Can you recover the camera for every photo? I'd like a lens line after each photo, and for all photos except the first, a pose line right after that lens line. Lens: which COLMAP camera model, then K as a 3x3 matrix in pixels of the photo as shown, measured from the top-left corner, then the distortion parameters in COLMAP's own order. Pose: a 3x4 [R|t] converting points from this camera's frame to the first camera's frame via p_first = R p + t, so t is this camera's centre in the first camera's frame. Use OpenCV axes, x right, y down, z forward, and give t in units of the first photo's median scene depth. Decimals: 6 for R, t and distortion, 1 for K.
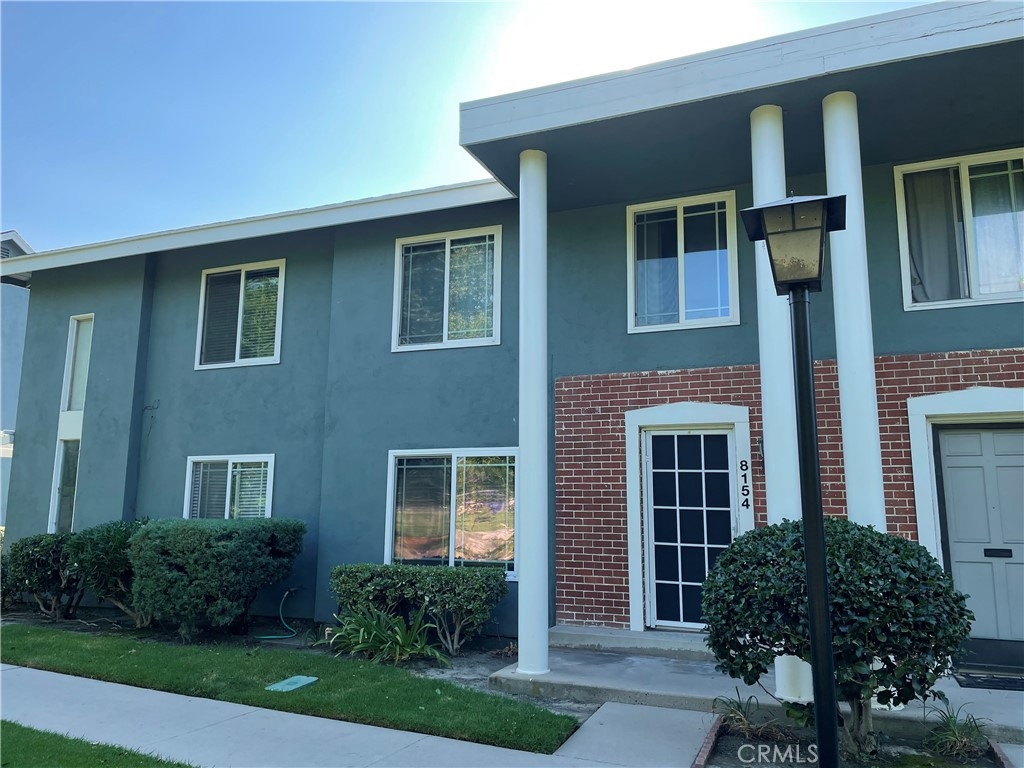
lens RADIAL K [[763.4, 0, 513.5], [0, 763.4, 367.7], [0, 0, 1]] dist [0.091037, -0.124142]
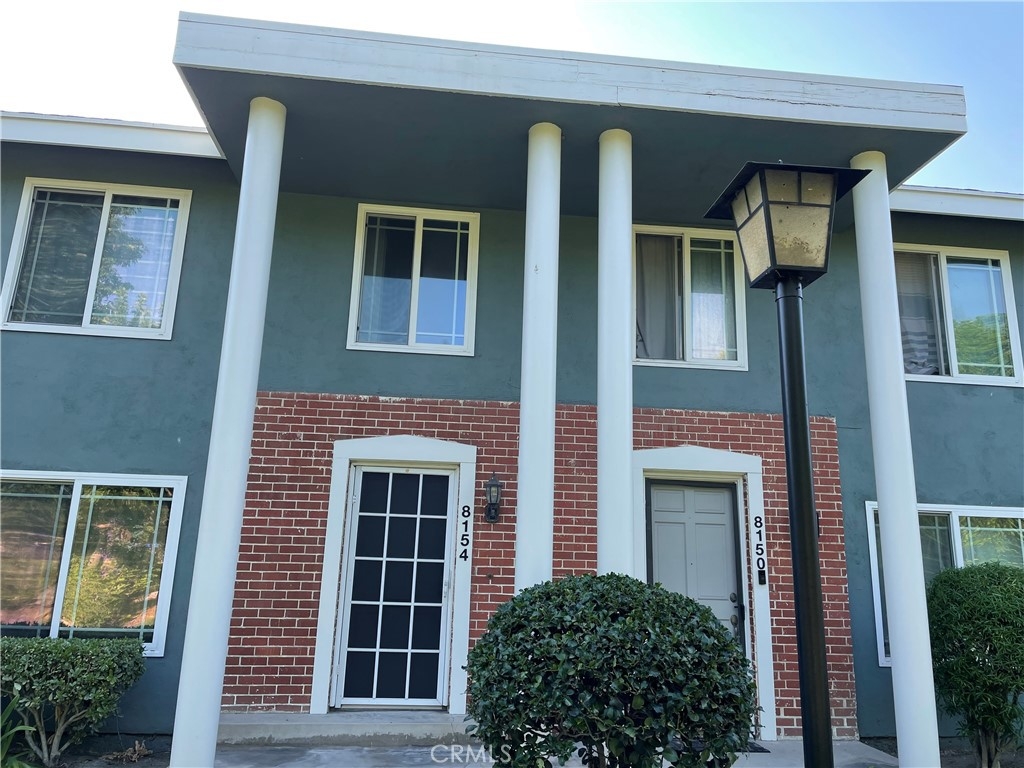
lens RADIAL K [[763.4, 0, 513.5], [0, 763.4, 367.7], [0, 0, 1]] dist [0.091037, -0.124142]
pose [[0.872440, 0.135440, 0.469579, -0.088895], [-0.106231, 0.990414, -0.088296, 0.032585], [-0.477036, 0.027149, 0.878464, 0.178368]]
